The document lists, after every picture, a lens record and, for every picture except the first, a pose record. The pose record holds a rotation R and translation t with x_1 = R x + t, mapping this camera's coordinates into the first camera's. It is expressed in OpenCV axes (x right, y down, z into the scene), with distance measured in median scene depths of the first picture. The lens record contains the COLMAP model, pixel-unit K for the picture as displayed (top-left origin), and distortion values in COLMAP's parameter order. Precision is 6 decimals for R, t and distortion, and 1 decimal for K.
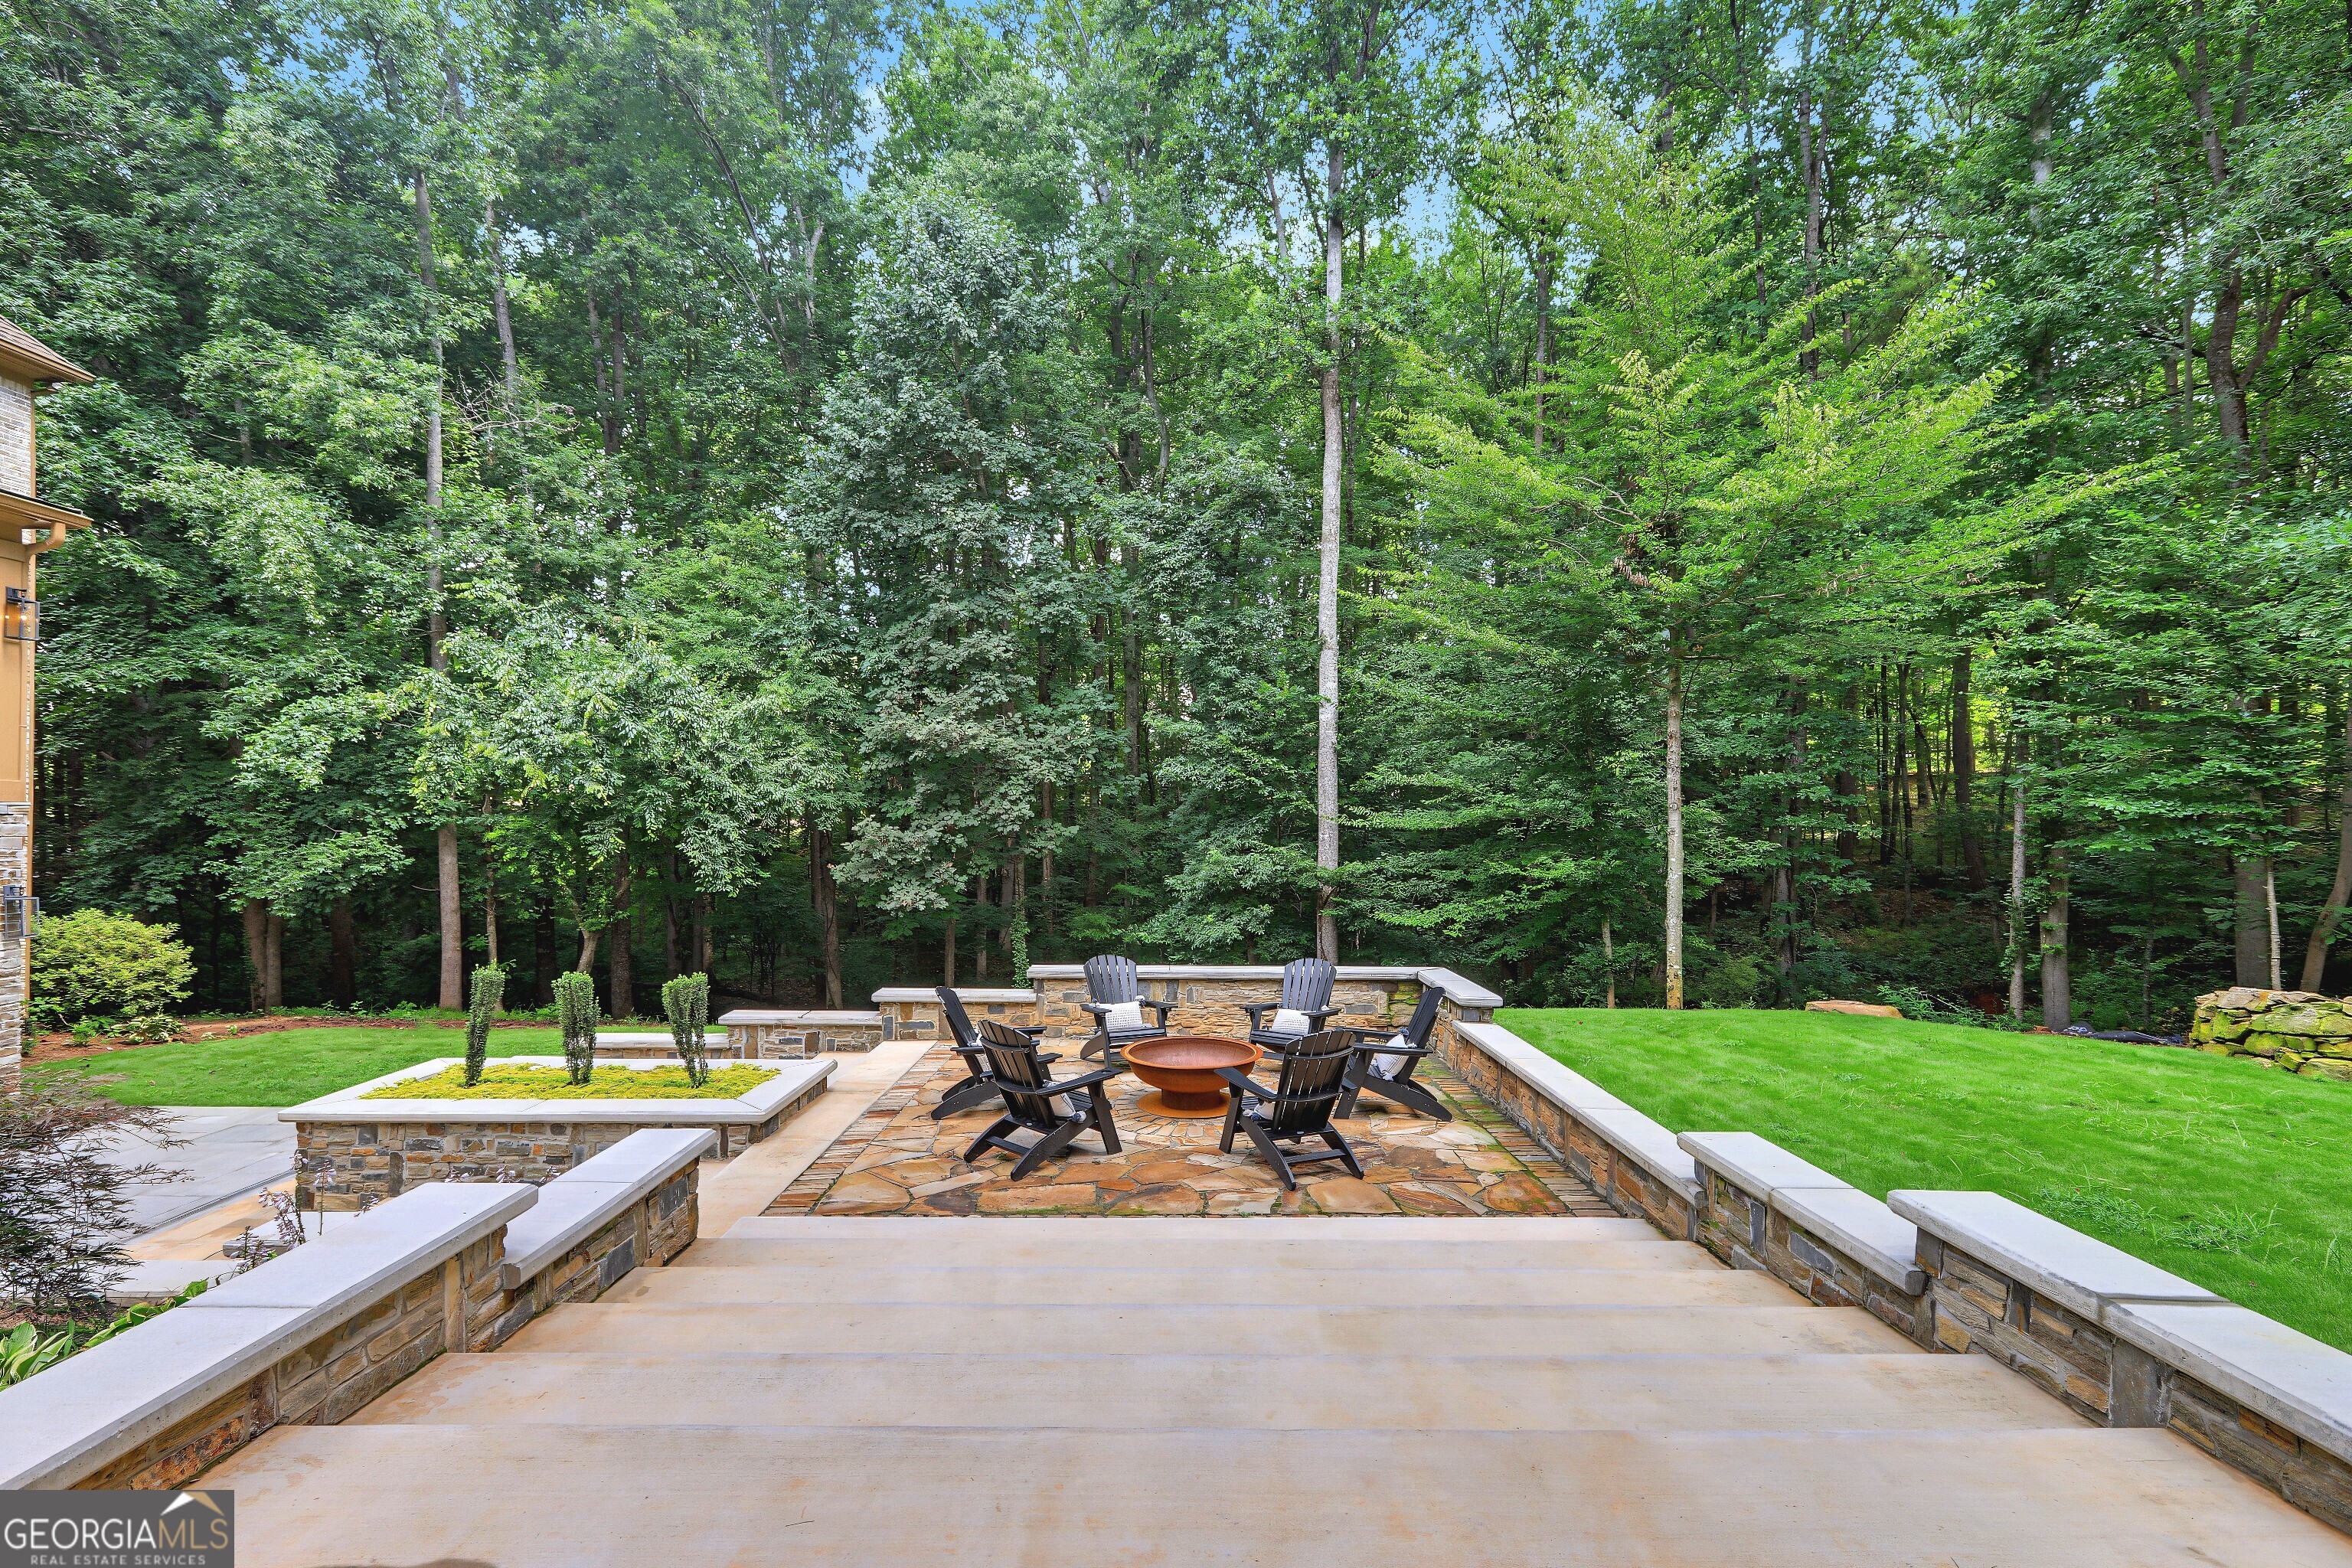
lens RADIAL K [[1067.2, 0, 1170.5], [0, 1067.2, 814.2], [0, 0, 1]] dist [0.001990, 0.000832]
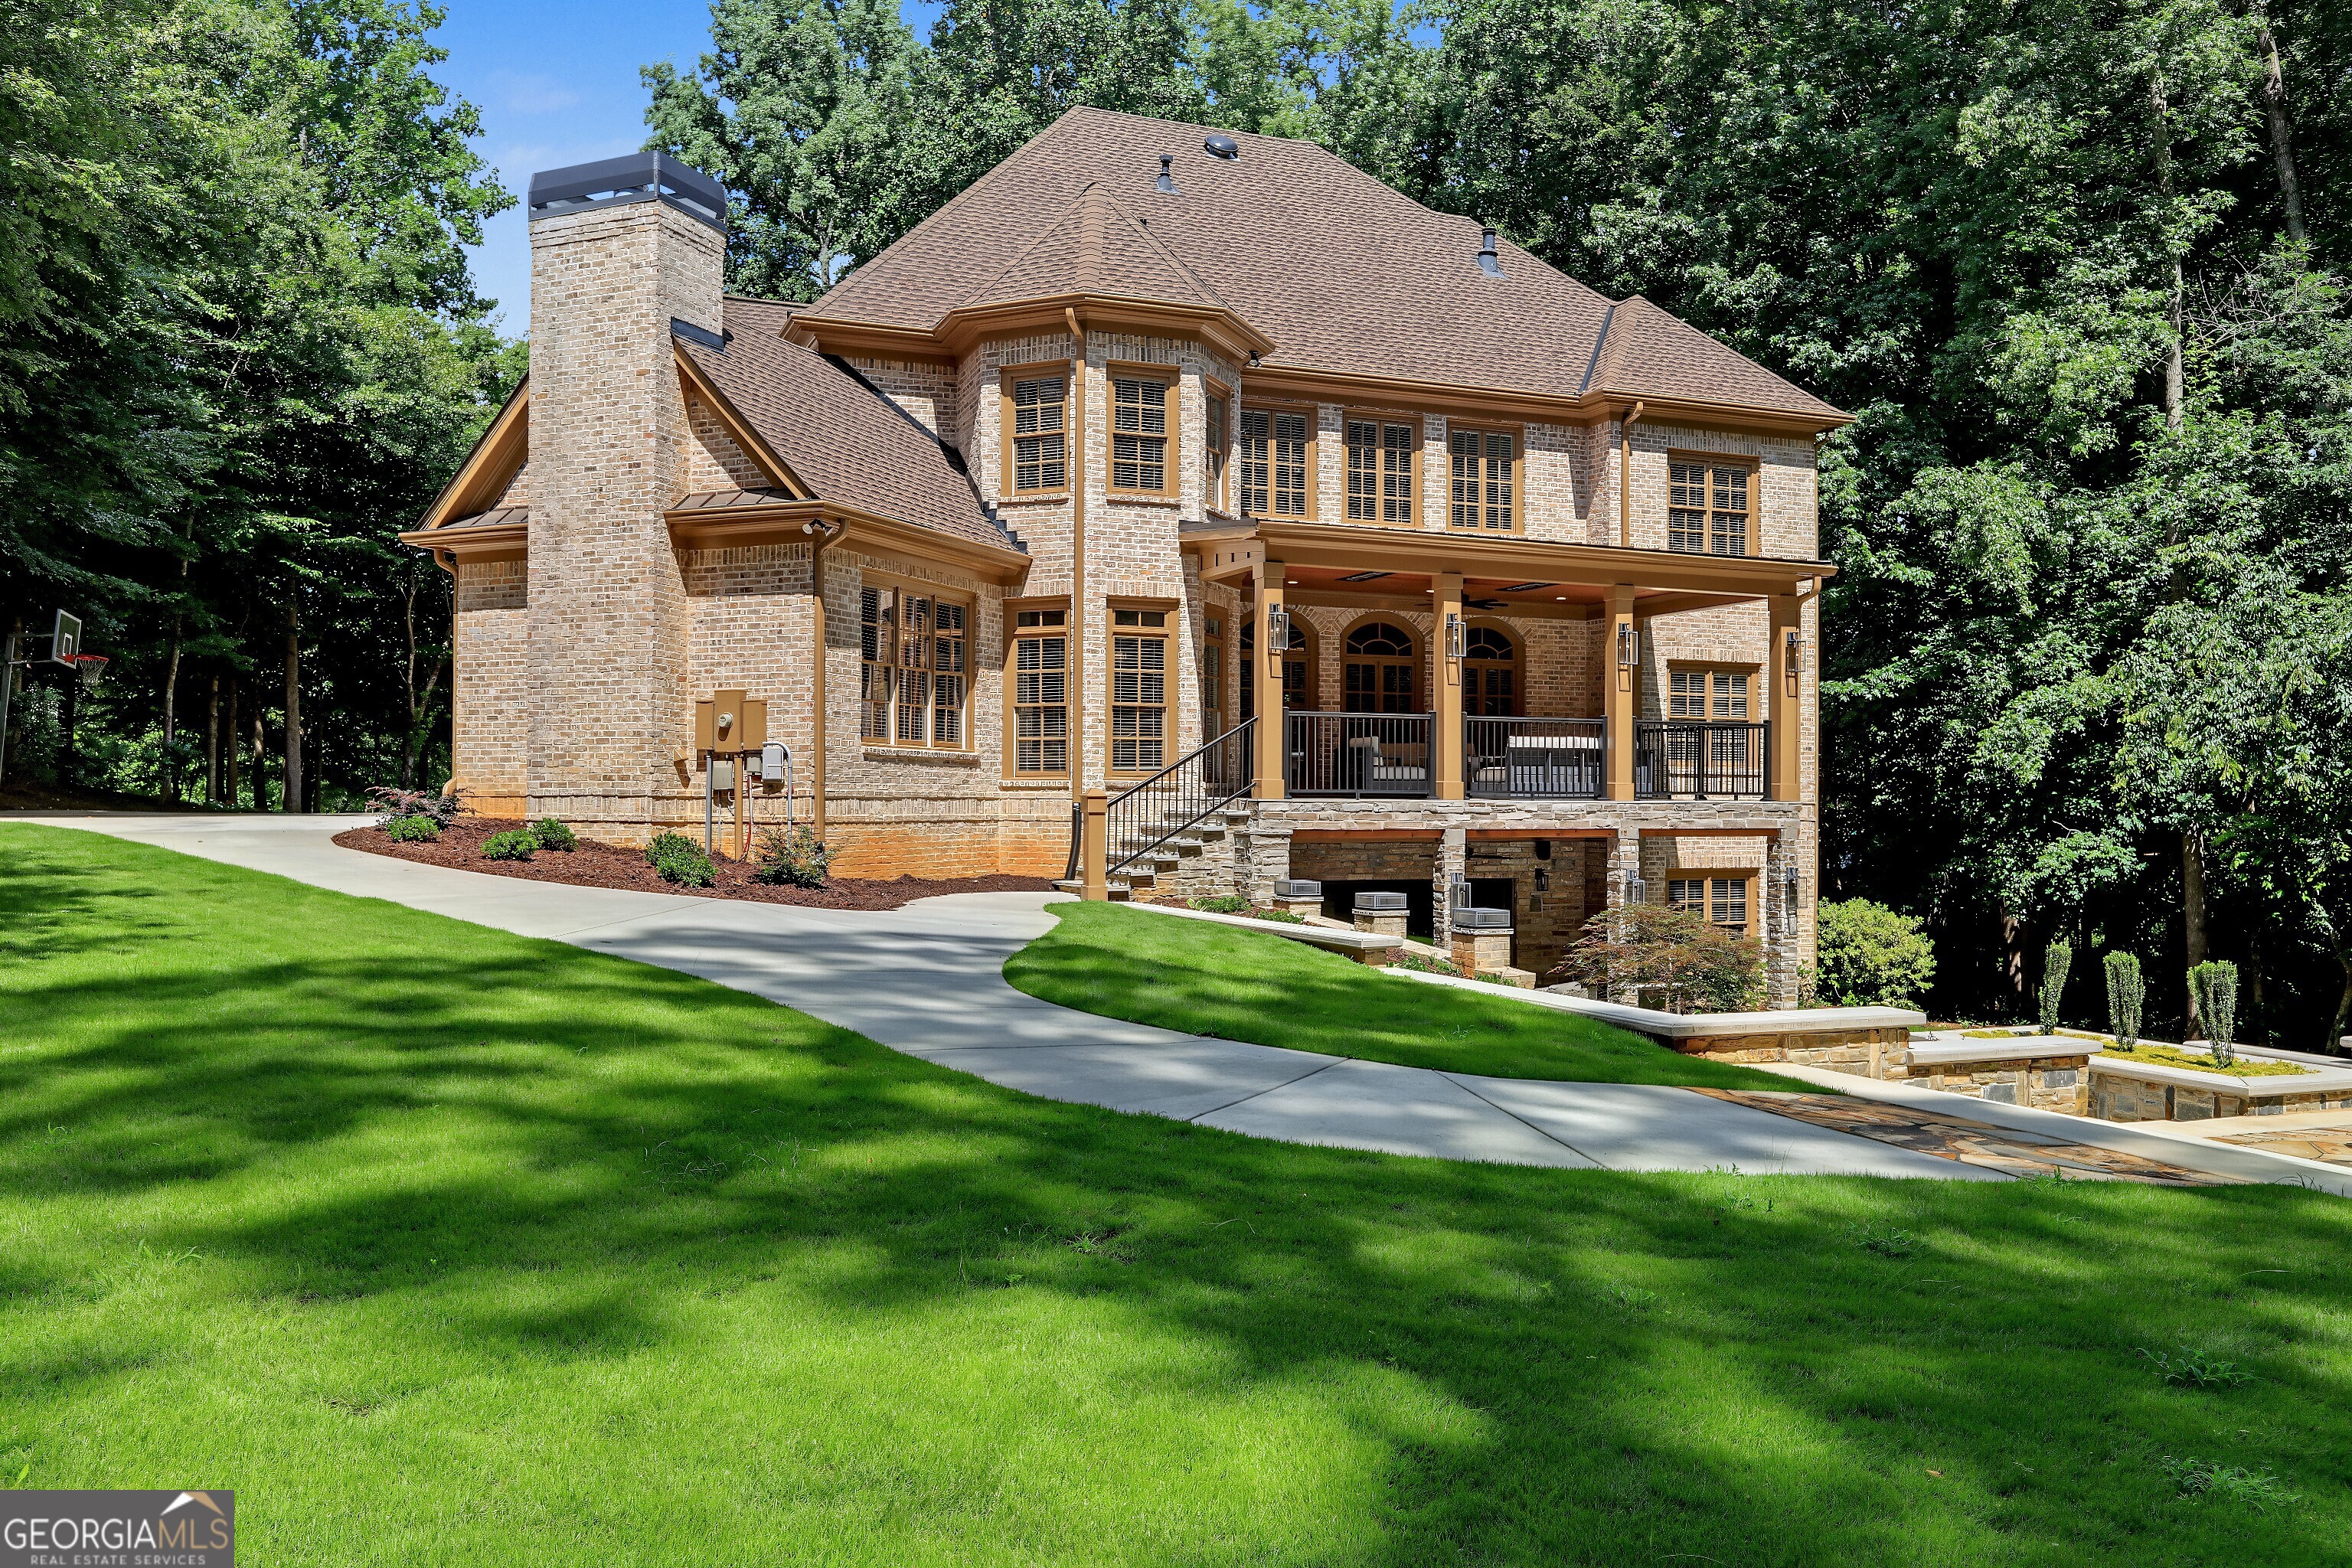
lens RADIAL K [[1770.0, 0, 1209.6], [0, 1770.0, 782.1], [0, 0, 1]] dist [0.000637, 0.001698]
pose [[0.362514, -0.008928, -0.931936, 0.380627], [-0.003680, 0.999933, -0.011011, -0.006213], [0.931971, 0.007421, 0.362456, -0.240593]]
